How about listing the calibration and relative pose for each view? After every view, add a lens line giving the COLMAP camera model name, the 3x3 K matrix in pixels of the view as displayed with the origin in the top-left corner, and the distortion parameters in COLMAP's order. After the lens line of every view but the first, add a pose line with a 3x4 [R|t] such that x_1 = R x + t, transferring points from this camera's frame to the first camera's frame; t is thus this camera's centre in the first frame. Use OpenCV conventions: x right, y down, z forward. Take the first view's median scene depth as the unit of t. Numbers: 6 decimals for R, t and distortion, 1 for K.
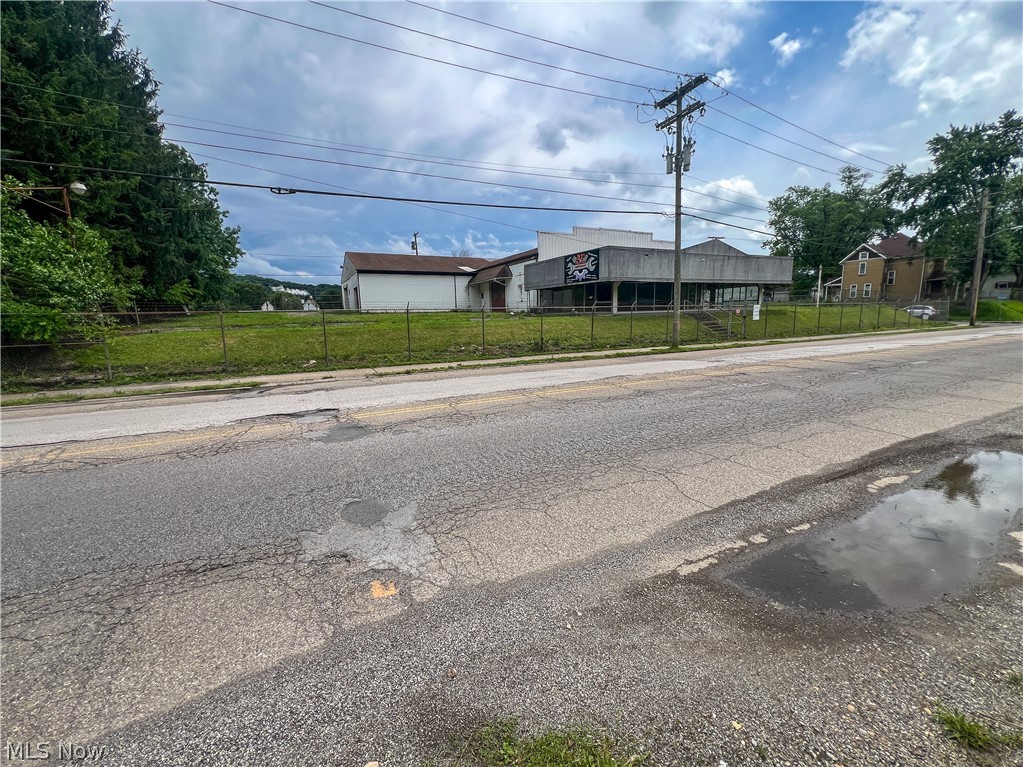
lens RADIAL K [[435.6, 0, 492.8], [0, 435.6, 367.6], [0, 0, 1]] dist [-0.000558, -0.000359]
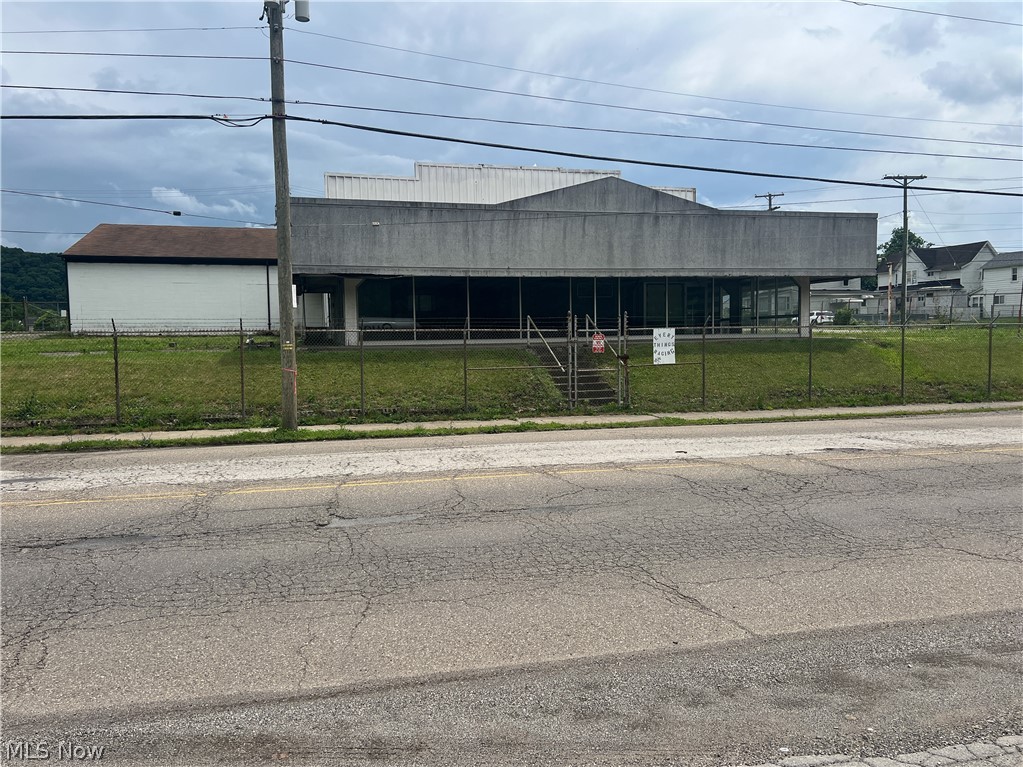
lens RADIAL K [[767.2, 0, 530.0], [0, 767.2, 380.6], [0, 0, 1]] dist [0.039267, -0.053881]
pose [[0.974532, 0.022335, -0.223132, 0.577505], [-0.035173, 0.997936, -0.053728, -0.045218], [0.221471, 0.060207, 0.973307, 0.234589]]
